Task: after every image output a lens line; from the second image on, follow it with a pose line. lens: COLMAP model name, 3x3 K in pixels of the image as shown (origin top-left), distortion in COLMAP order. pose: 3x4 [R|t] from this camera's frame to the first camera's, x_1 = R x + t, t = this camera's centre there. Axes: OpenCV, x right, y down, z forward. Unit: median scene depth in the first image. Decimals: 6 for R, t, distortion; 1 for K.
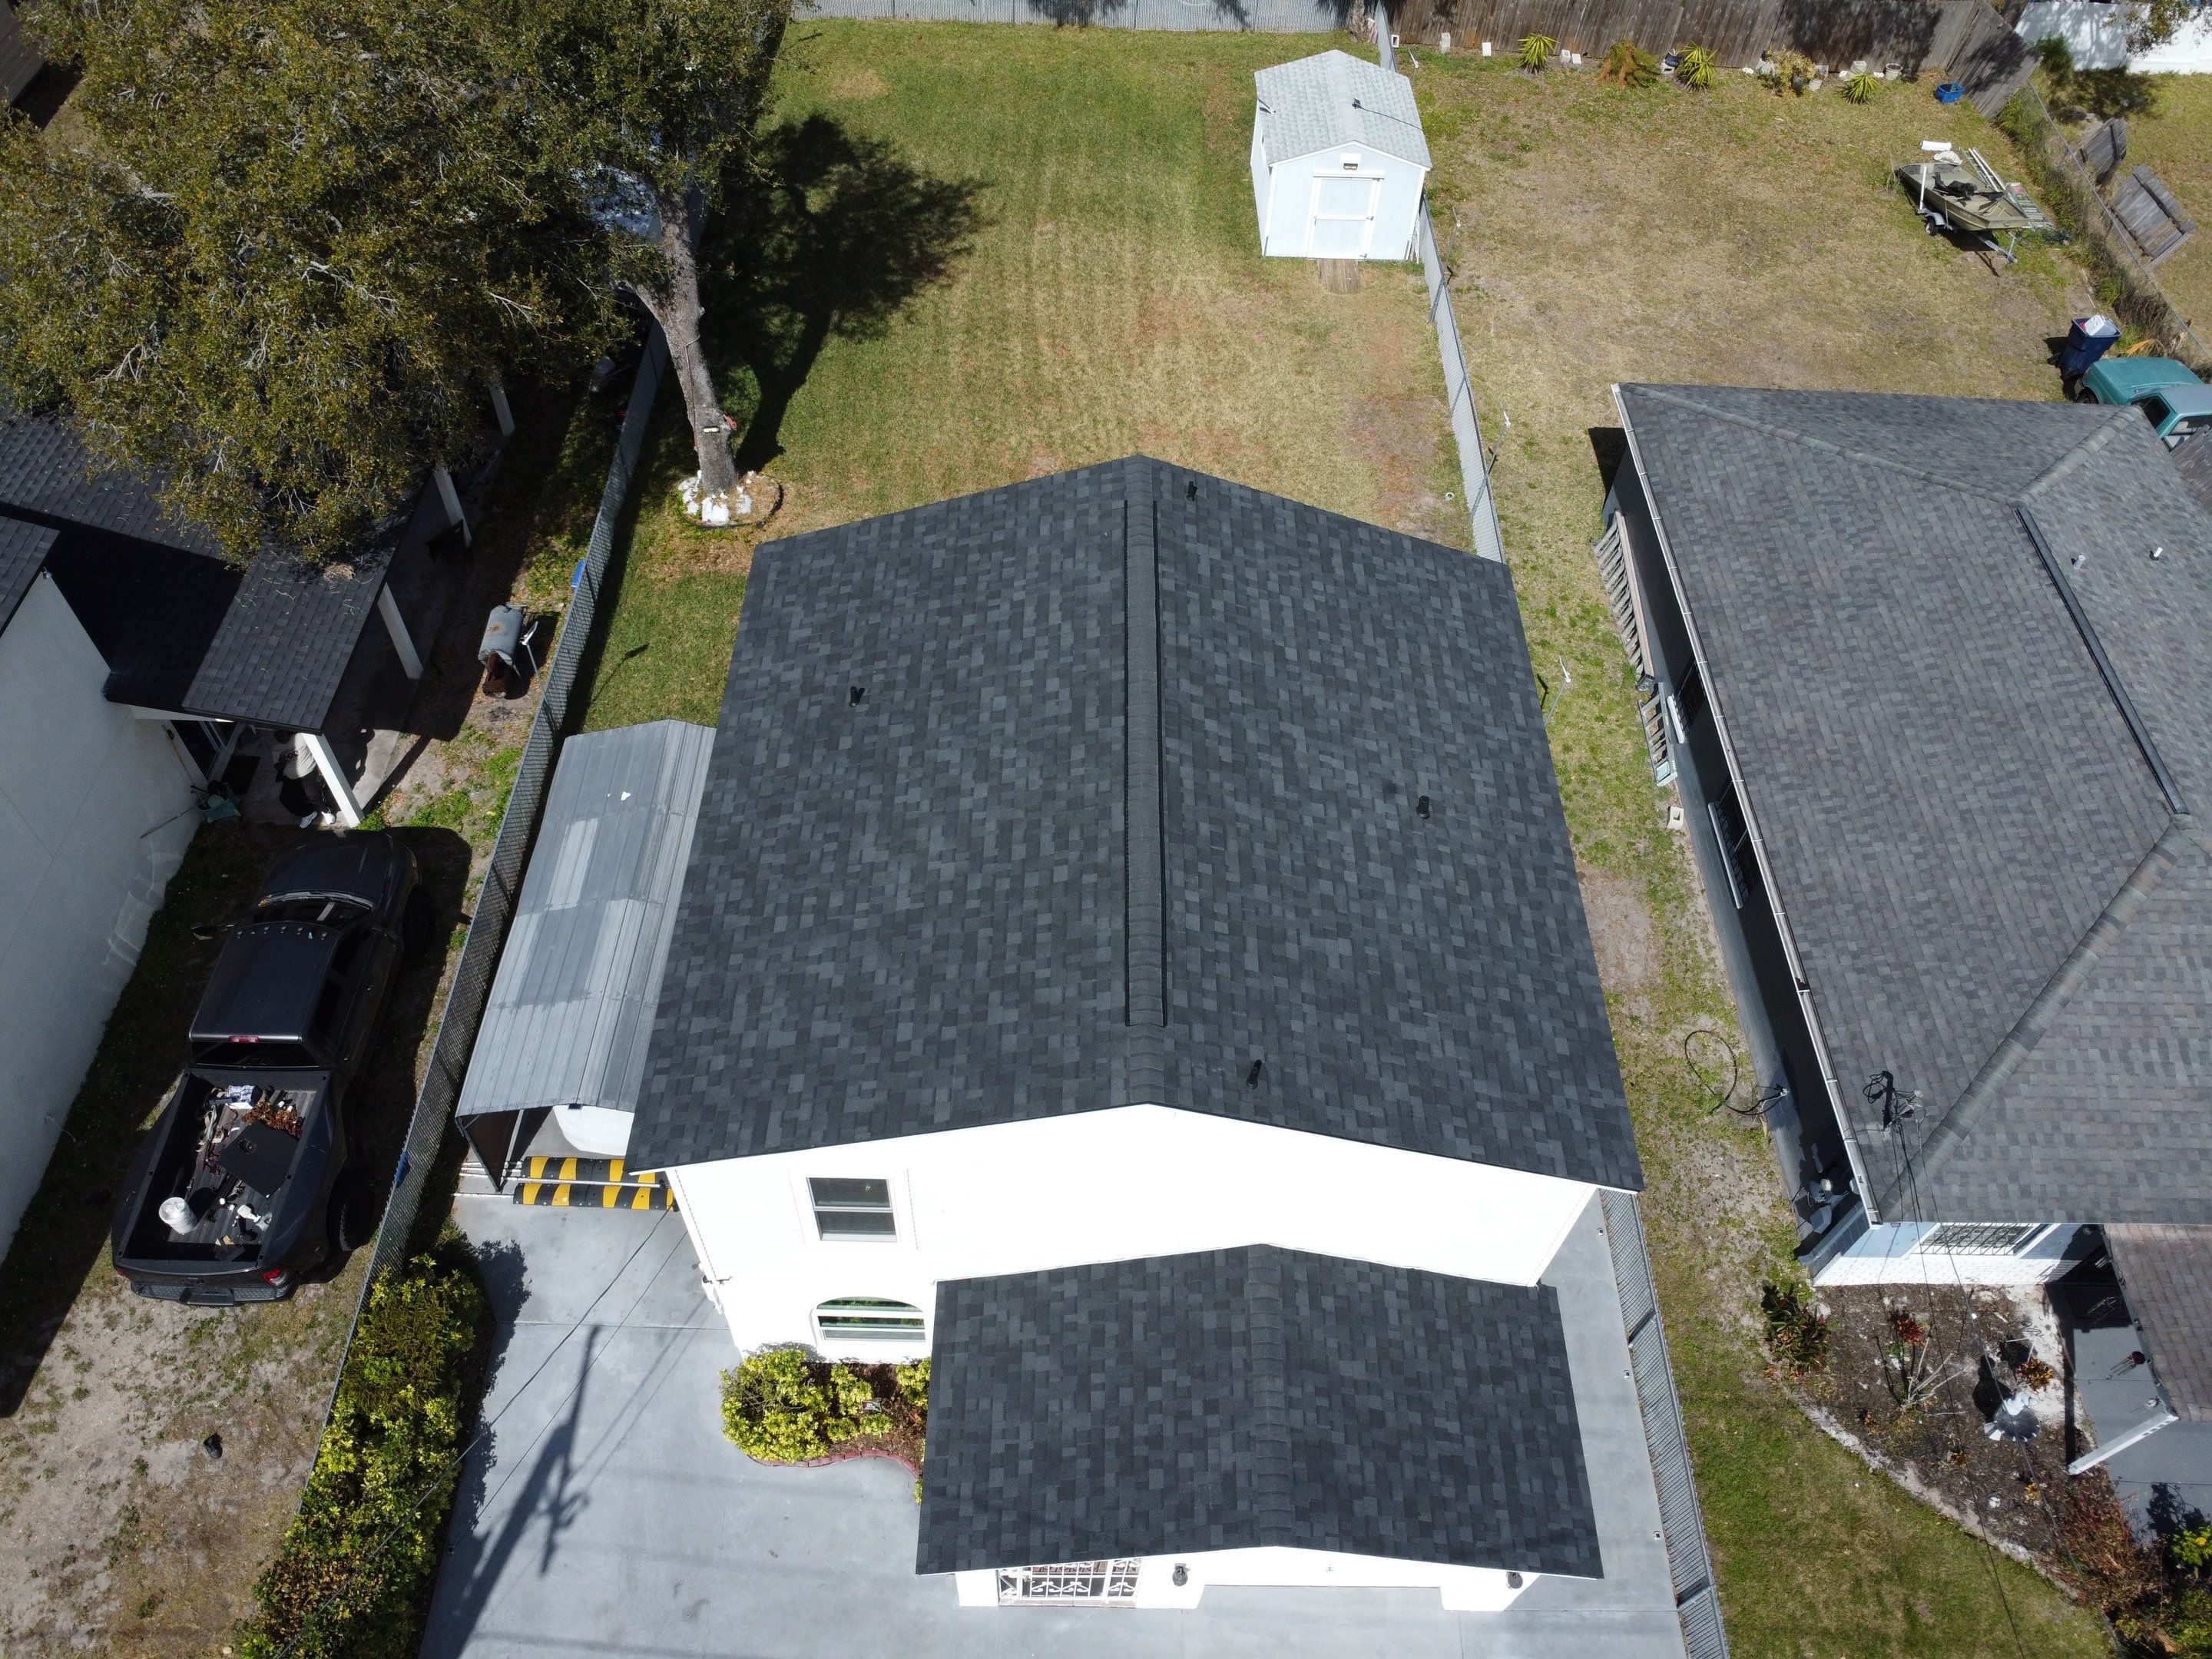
lens RADIAL K [[1599.9, 0, 1096.0], [0, 1599.9, 826.8], [0, 0, 1]] dist [-0.037125, 0.004854]
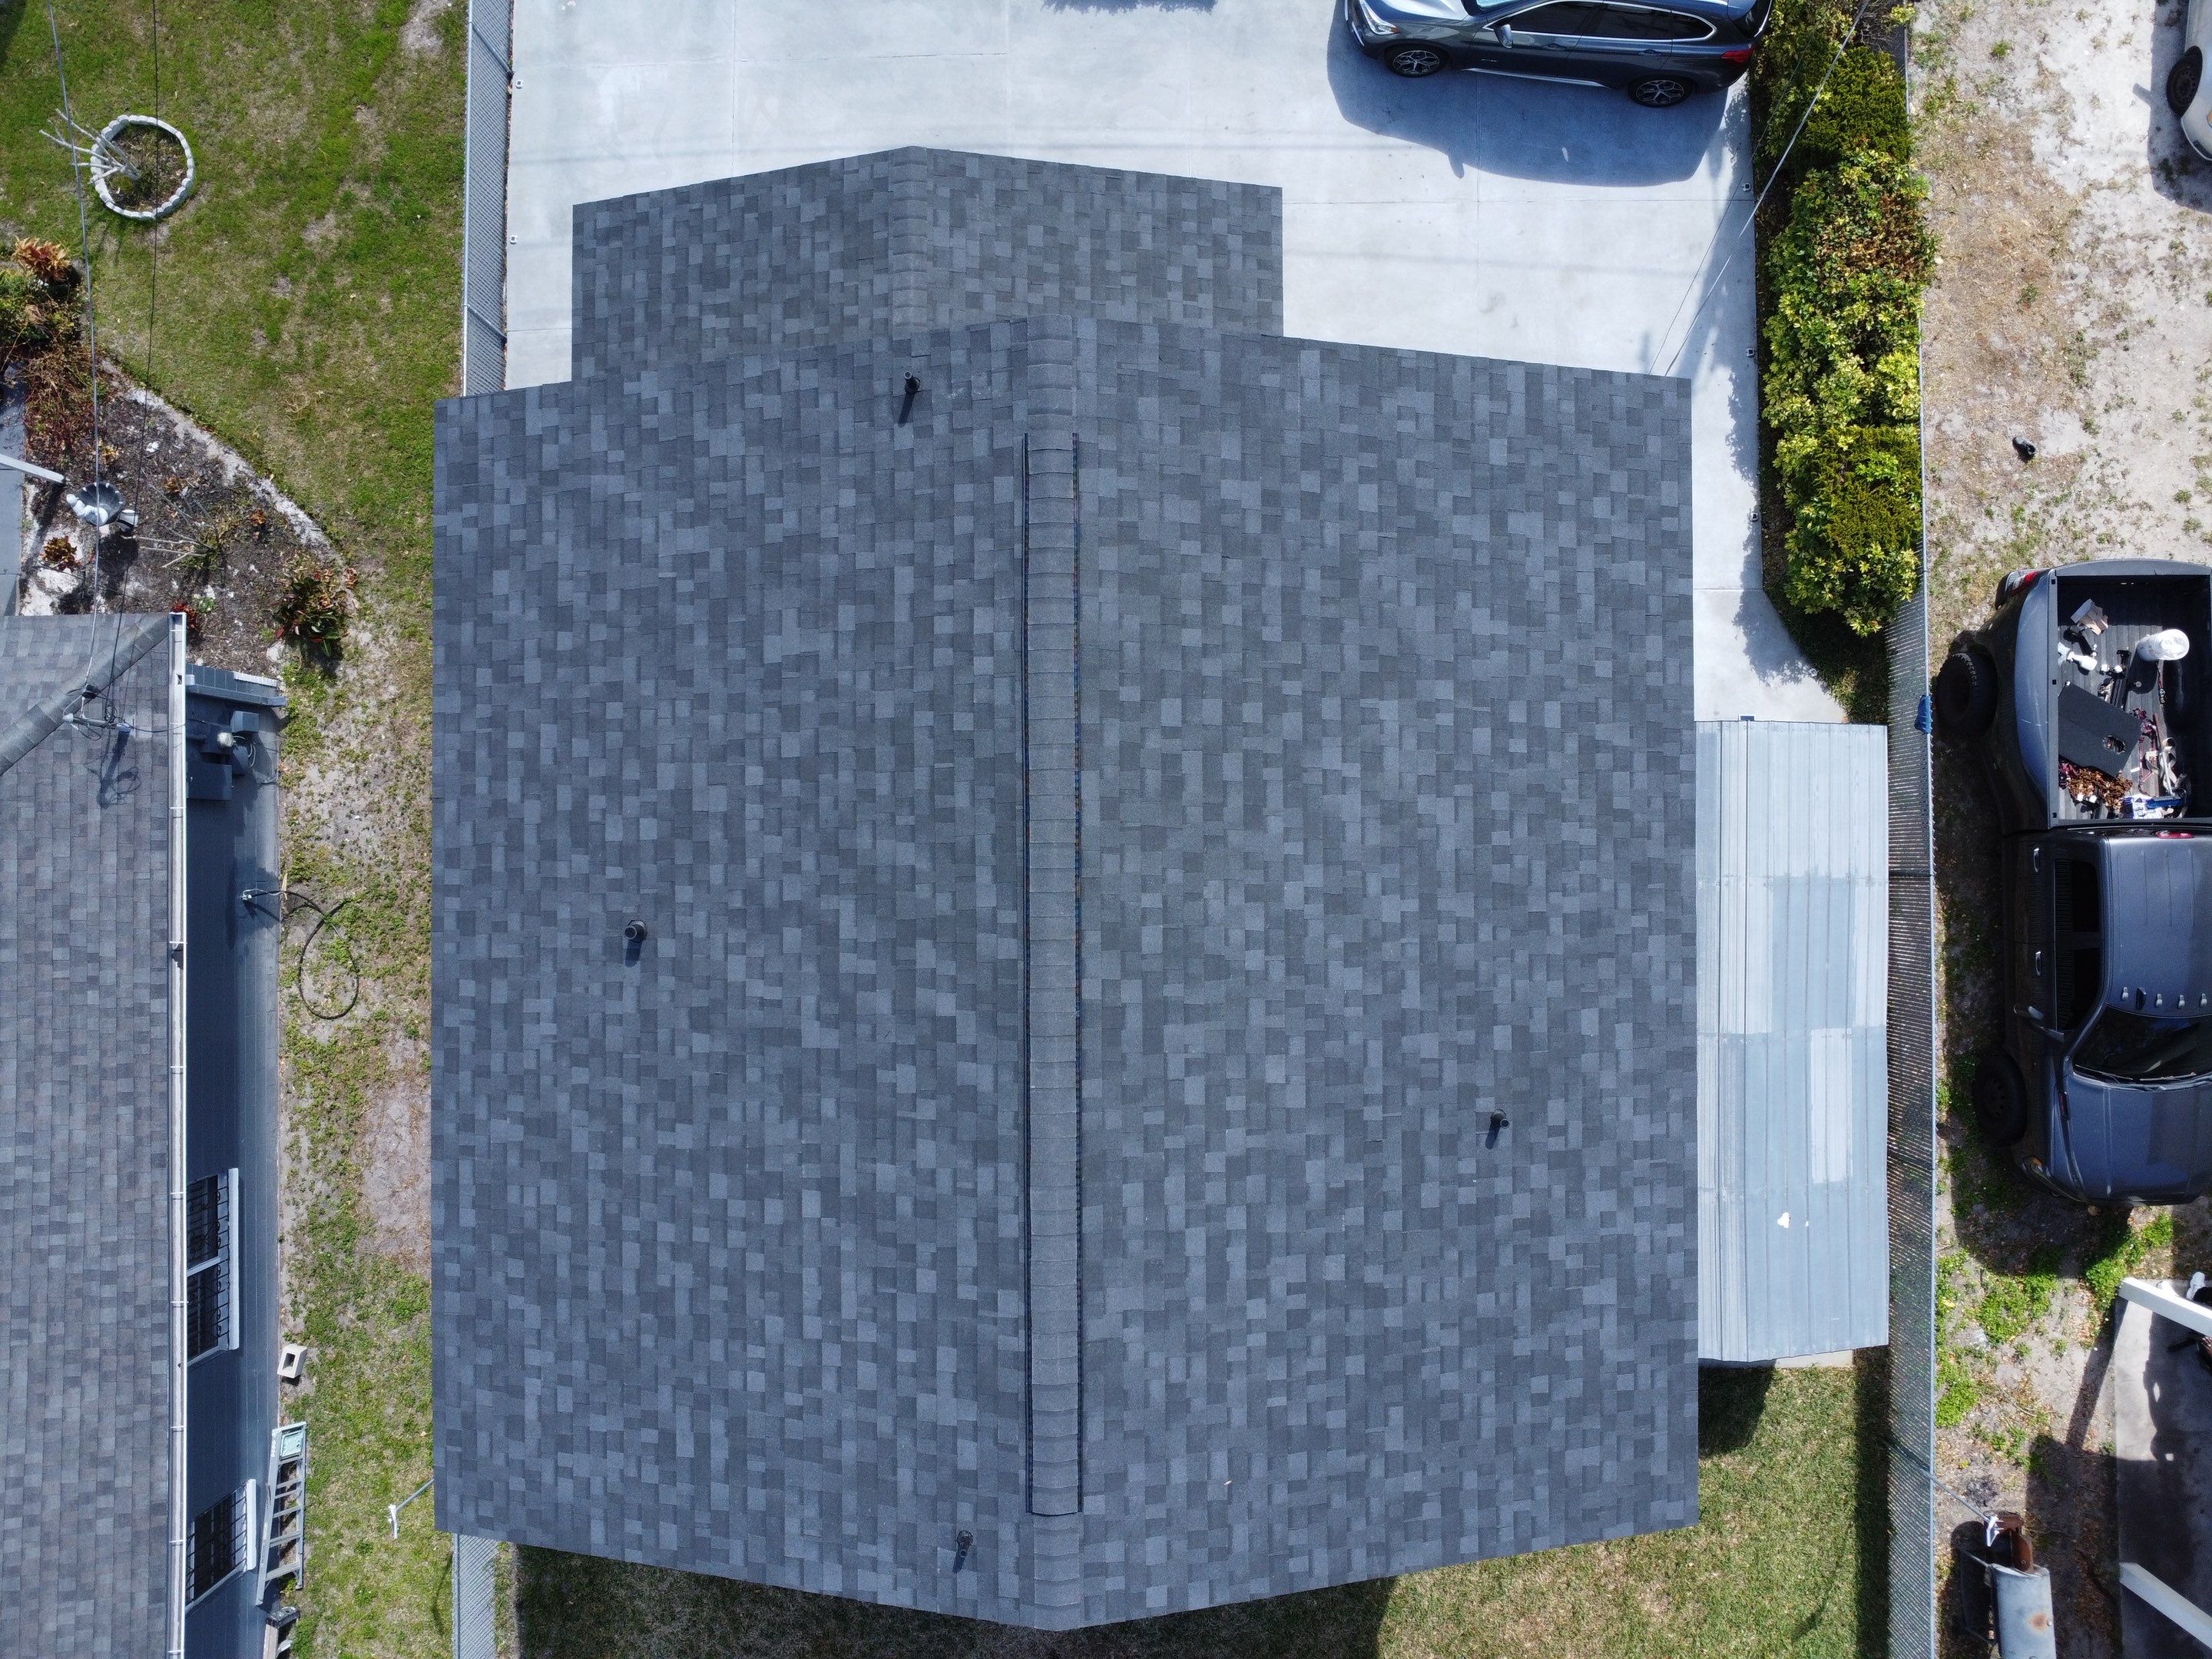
lens RADIAL K [[1599.9, 0, 1094.7], [0, 1599.9, 819.2], [0, 0, 1]] dist [-0.037125, 0.004854]
pose [[-0.999742, 0.014448, -0.017520, 0.019313], [-0.022281, -0.773126, 0.633861, -0.357968], [-0.004388, 0.634088, 0.773249, 0.394372]]
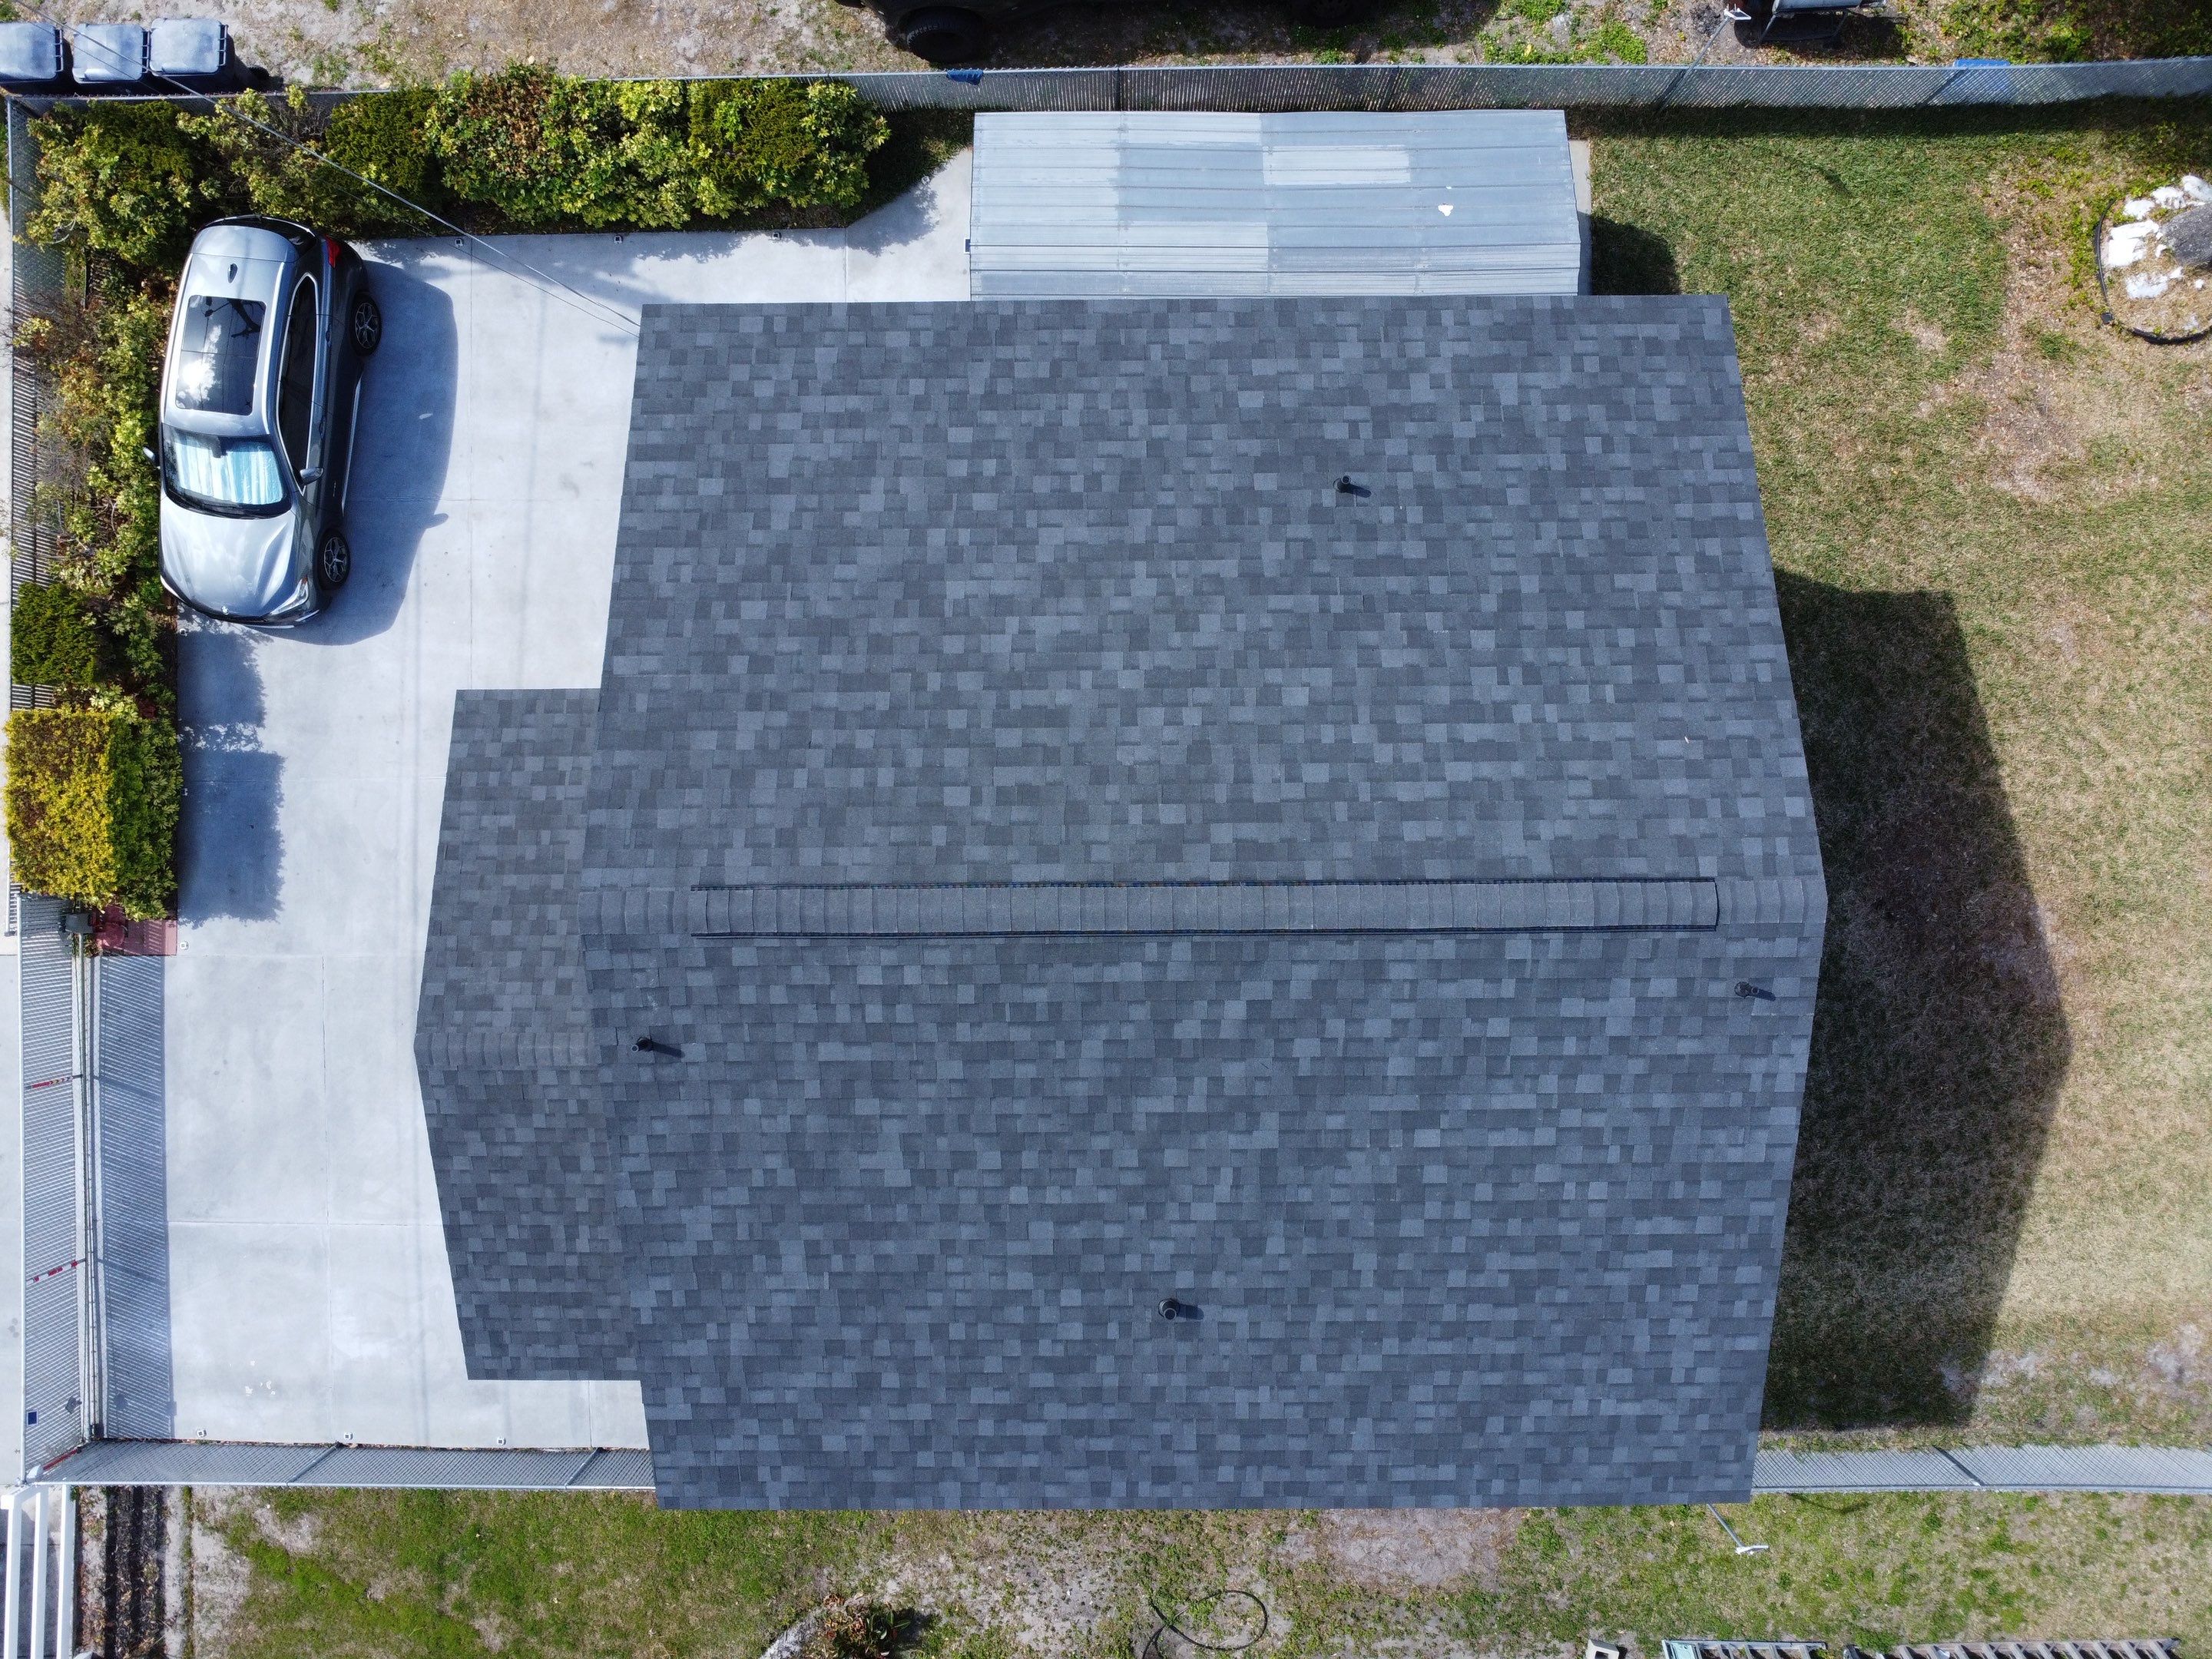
lens RADIAL K [[1599.9, 0, 1094.2], [0, 1599.9, 818.6], [0, 0, 1]] dist [-0.037125, 0.004854]
pose [[0.017977, 0.998684, -0.048039, 0.019648], [-0.777220, 0.044183, 0.627676, -0.383779], [0.628973, 0.026053, 0.776991, 0.377385]]
